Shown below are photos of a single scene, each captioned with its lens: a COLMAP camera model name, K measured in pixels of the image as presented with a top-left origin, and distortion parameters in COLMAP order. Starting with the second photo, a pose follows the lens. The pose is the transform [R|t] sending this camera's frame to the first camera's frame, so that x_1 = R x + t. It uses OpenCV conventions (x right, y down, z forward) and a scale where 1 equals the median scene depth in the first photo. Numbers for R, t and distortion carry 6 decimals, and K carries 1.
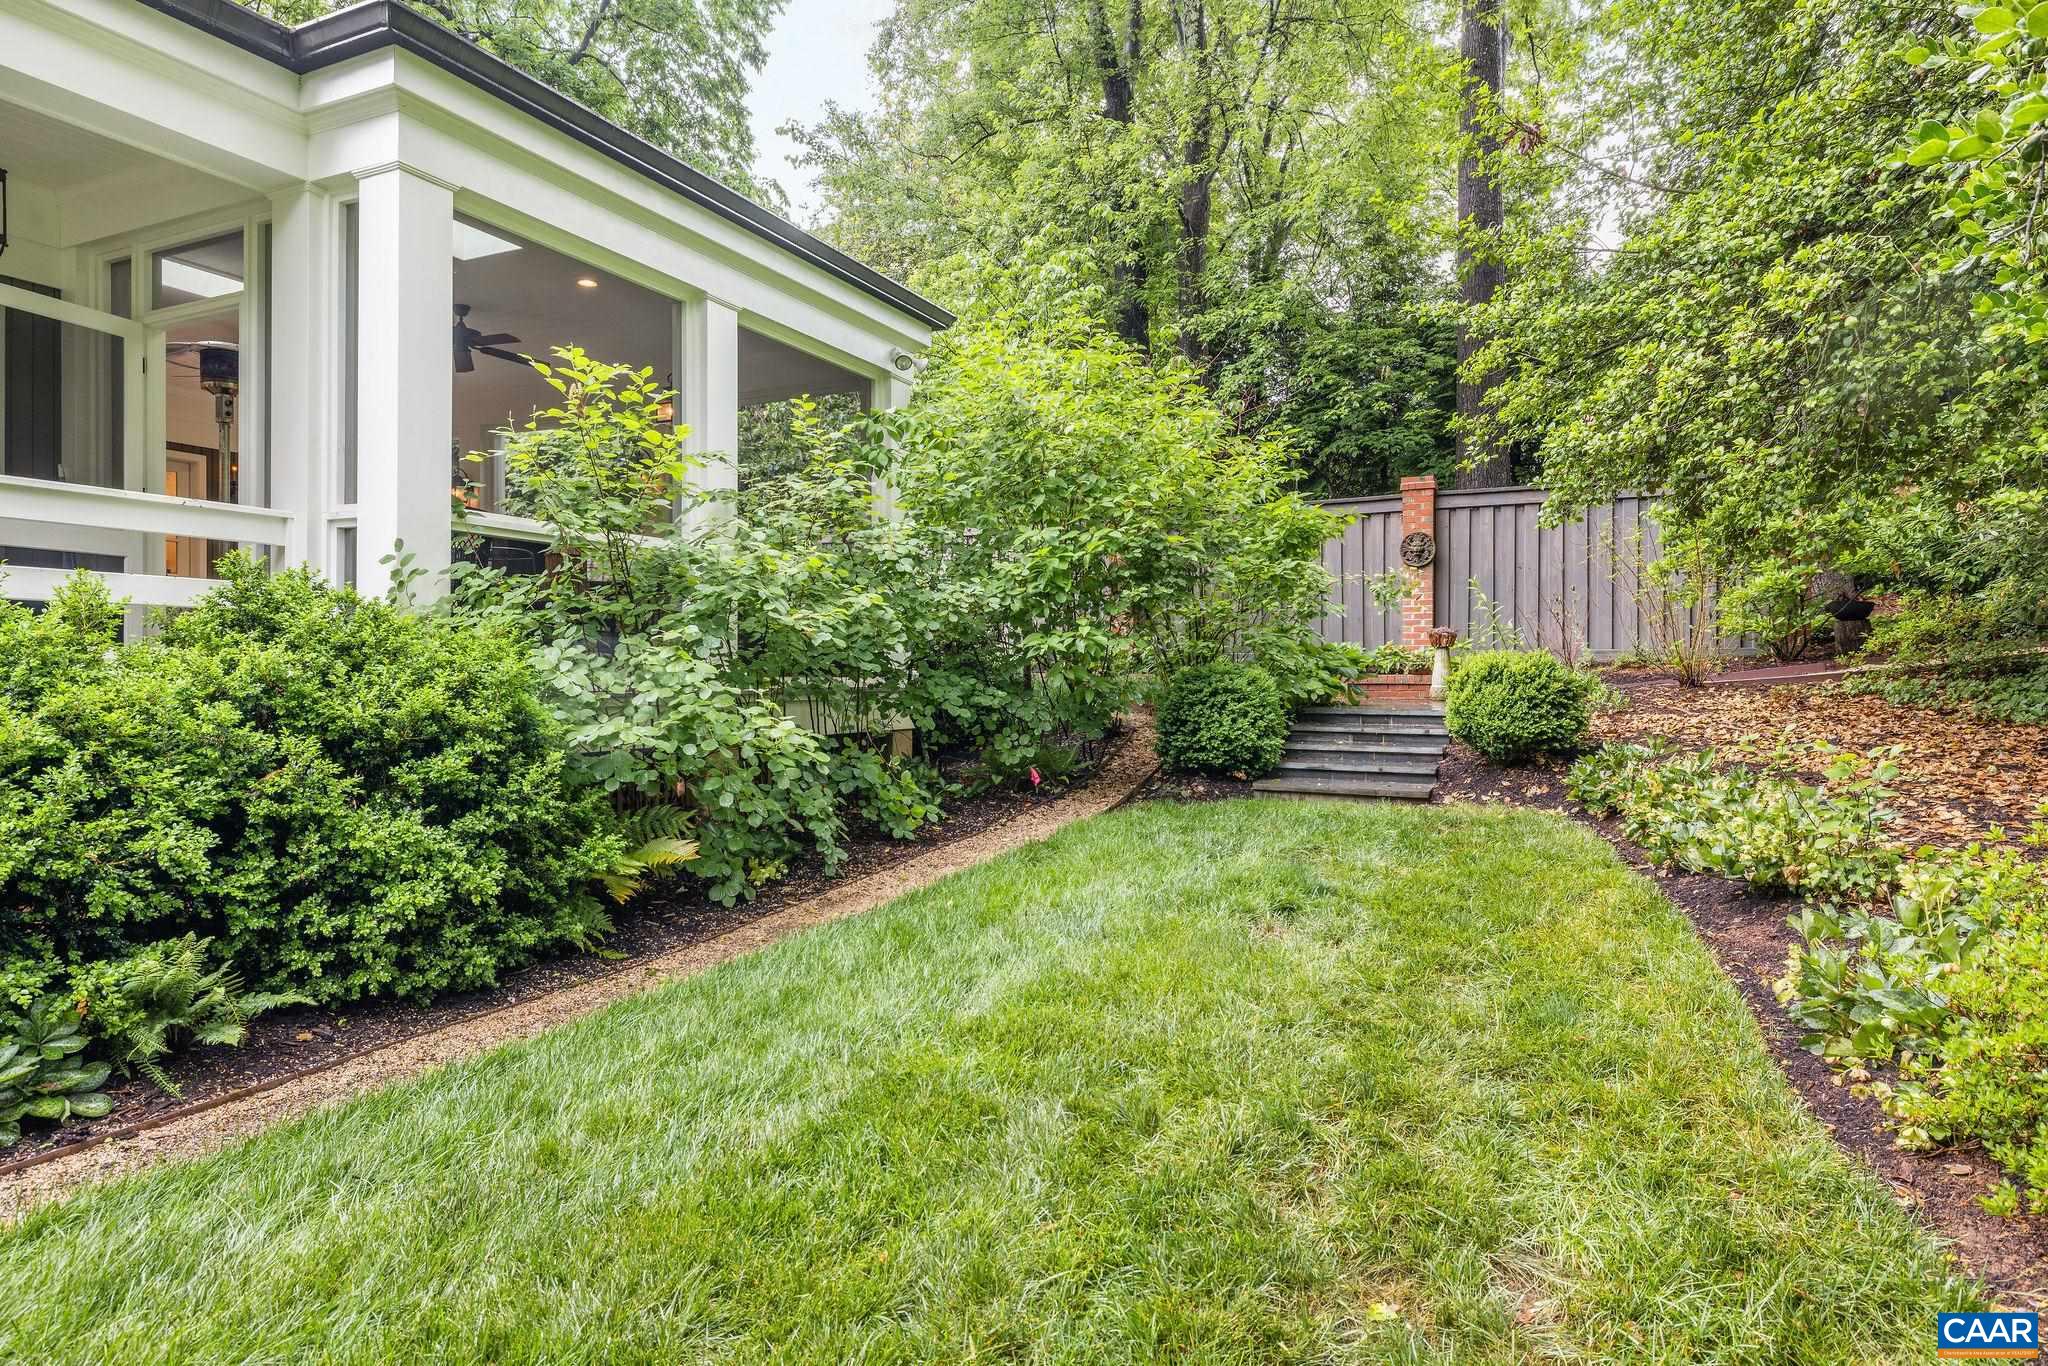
lens RADIAL K [[1214.3, 0, 1024.9], [0, 1214.3, 678.6], [0, 0, 1]] dist [-0.001368, -0.000629]
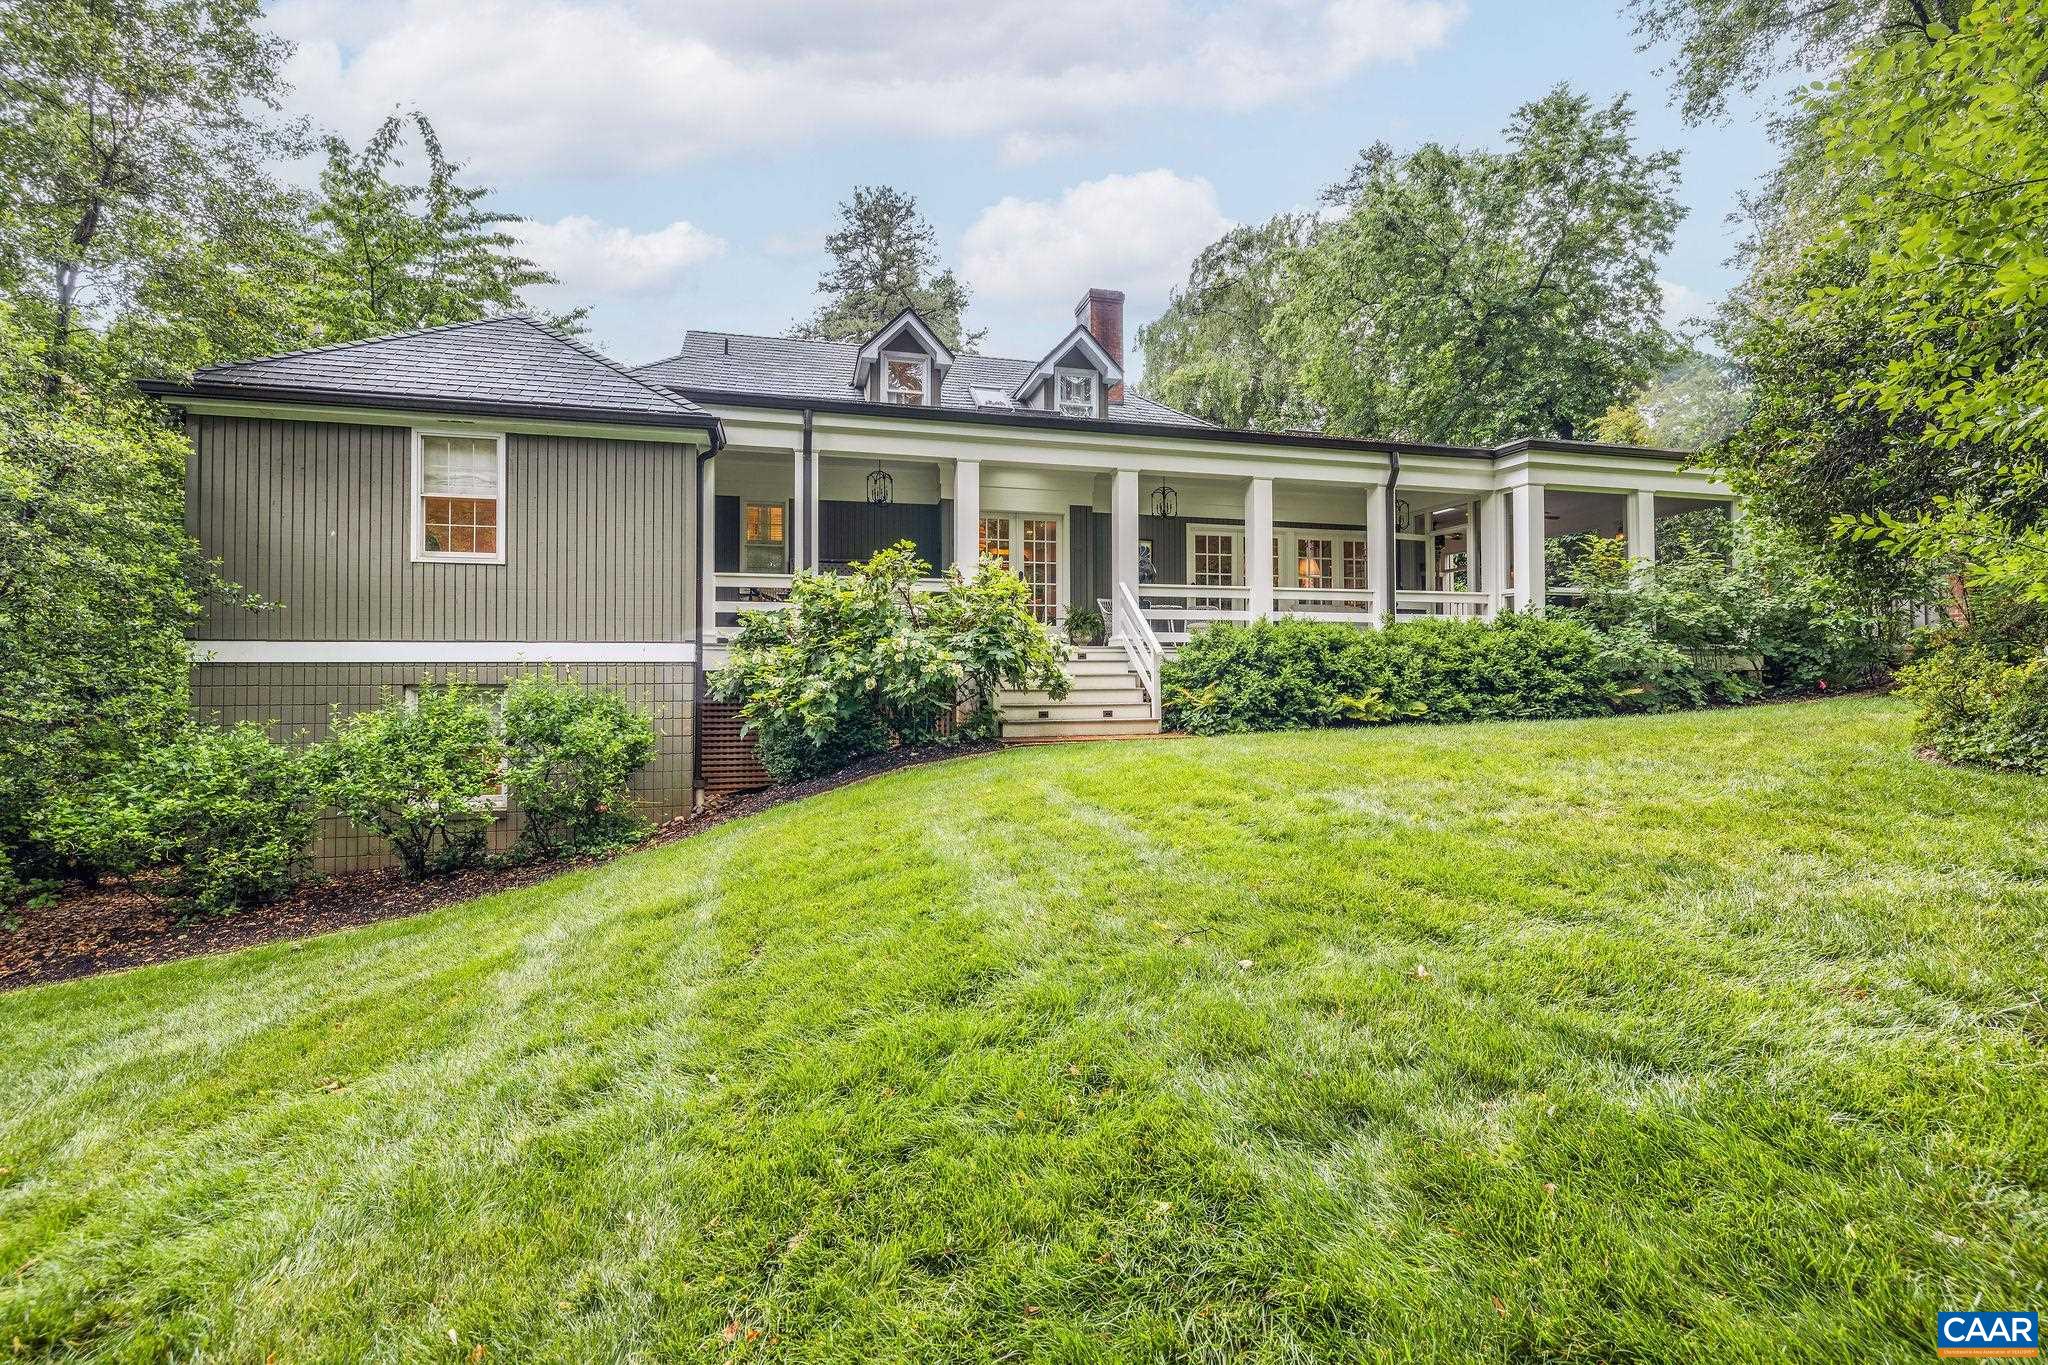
lens RADIAL K [[889.1, 0, 1033.1], [0, 889.1, 648.8], [0, 0, 1]] dist [0.002157, 0.000145]
pose [[0.662287, -0.025455, -0.748817, 0.370439], [0.004048, 0.999530, -0.030398, 0.082964], [0.749239, 0.017101, 0.662079, -1.527784]]
